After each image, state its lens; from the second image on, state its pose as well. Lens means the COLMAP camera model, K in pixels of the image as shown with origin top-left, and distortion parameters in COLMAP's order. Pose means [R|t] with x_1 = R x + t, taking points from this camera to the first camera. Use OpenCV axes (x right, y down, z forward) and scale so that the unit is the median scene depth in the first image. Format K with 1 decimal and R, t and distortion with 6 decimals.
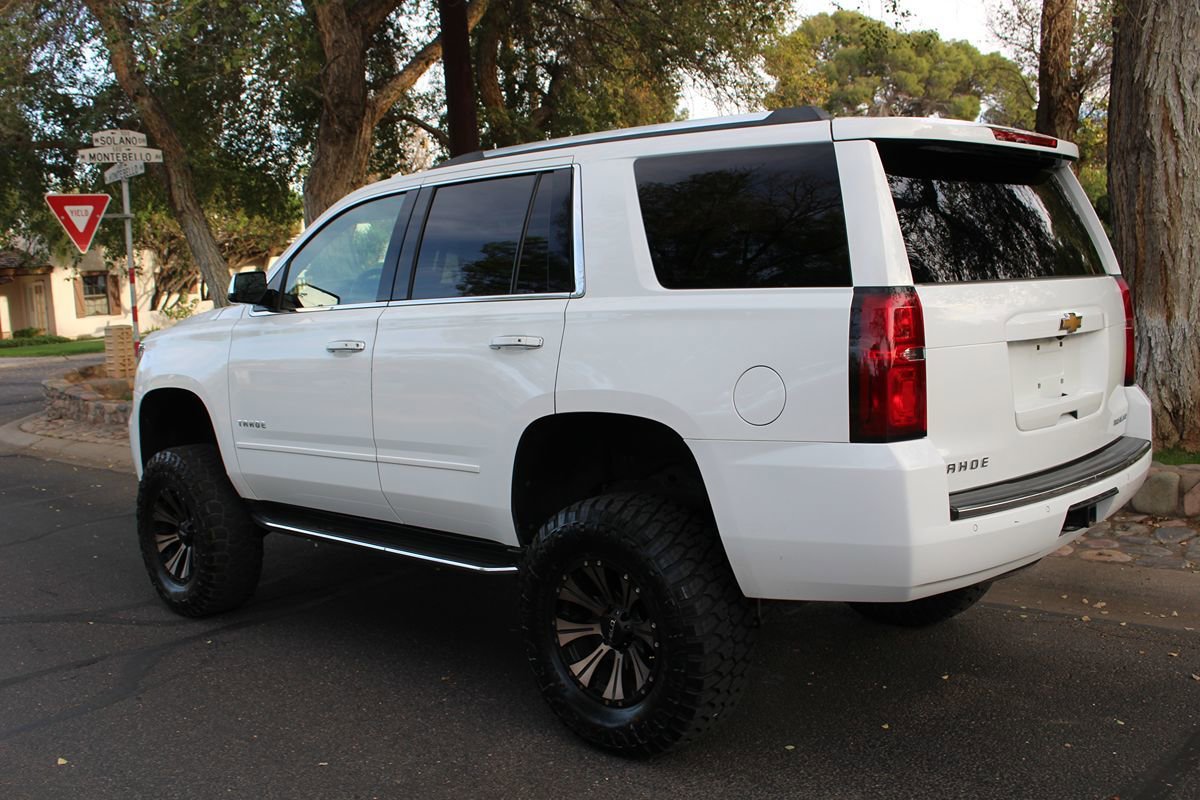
lens RADIAL K [[1175.5, 0, 627.5], [0, 1175.5, 405.3], [0, 0, 1]] dist [-0.100550, 0.000000]
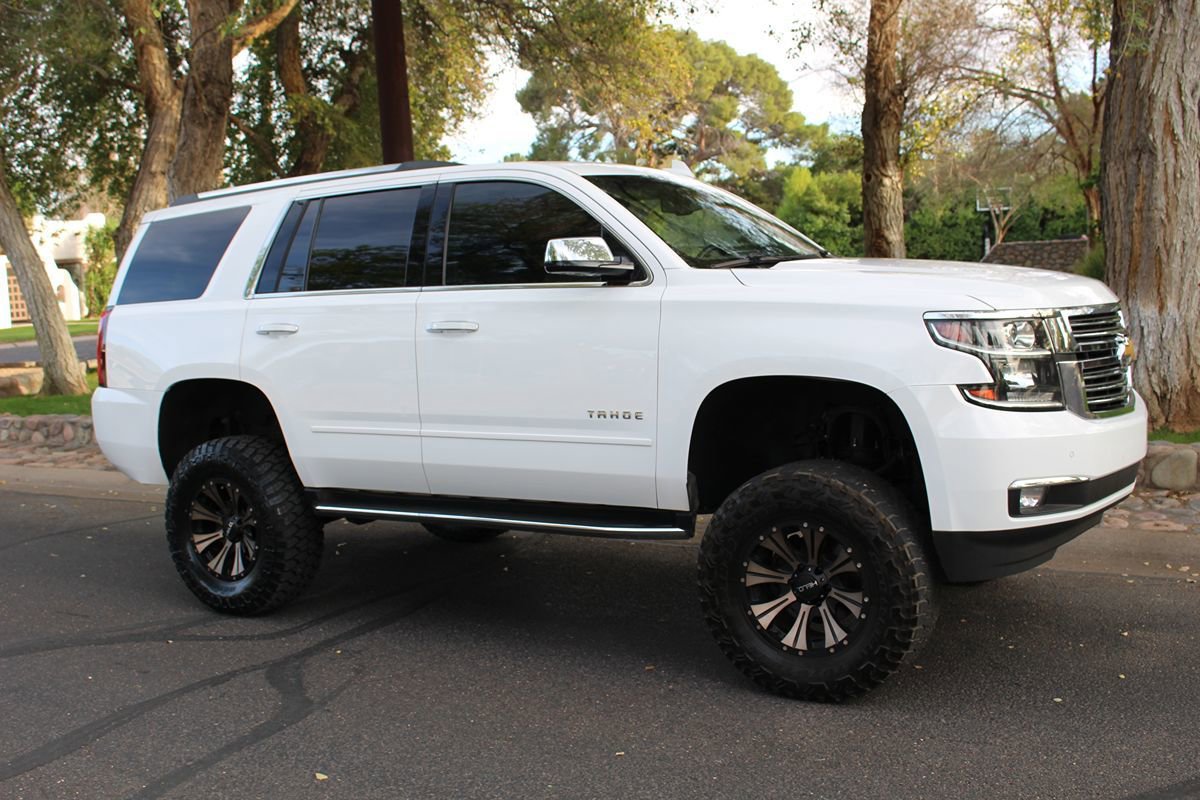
lens RADIAL K [[1230.3, 0, 628.9], [0, 1230.3, 409.7], [0, 0, 1]] dist [-0.093164, 0.000000]
pose [[0.977642, -0.015587, 0.209697, -0.267970], [0.016488, 0.999861, -0.002547, 0.014137], [-0.209629, 0.005948, 0.977763, -0.002218]]
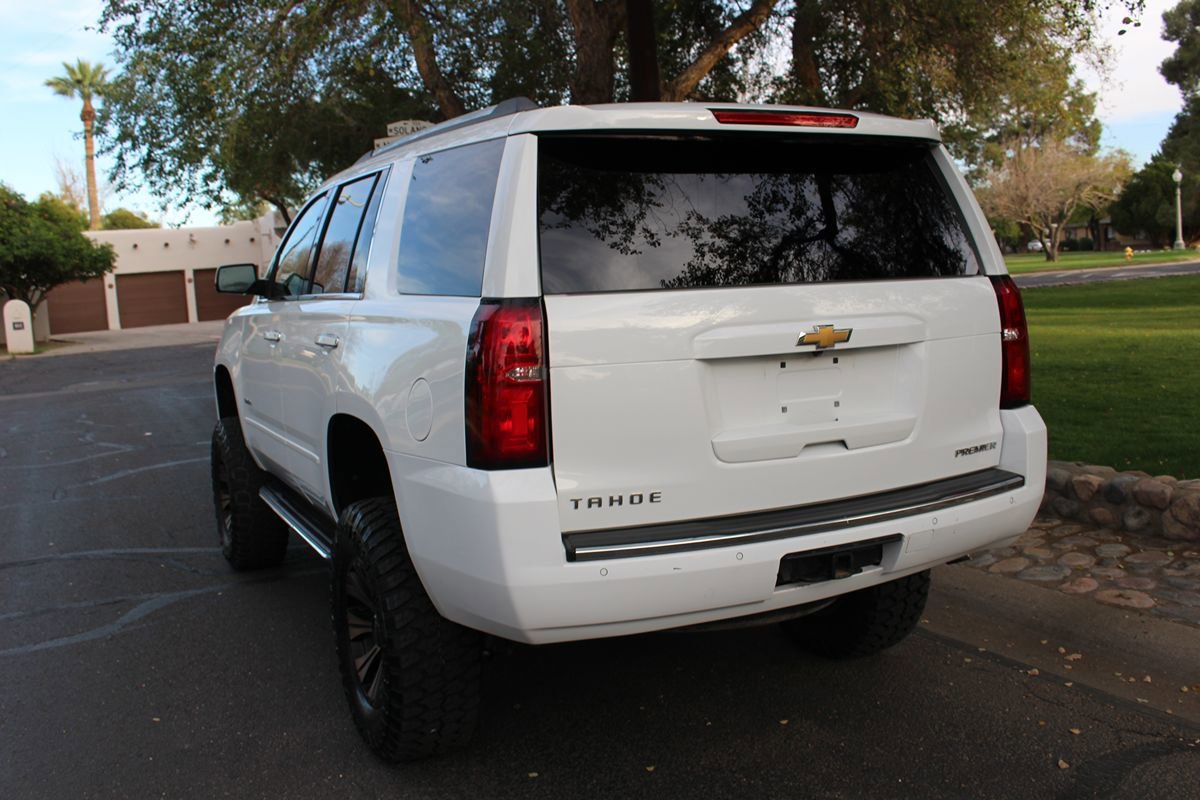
lens RADIAL K [[1118.5, 0, 612.4], [0, 1118.5, 404.3], [0, 0, 1]] dist [-0.103264, 0.000000]
pose [[0.940767, 0.045655, -0.335967, 0.274306], [-0.035366, 0.998701, 0.036684, -0.024849], [0.337205, -0.022629, 0.941159, 0.098716]]
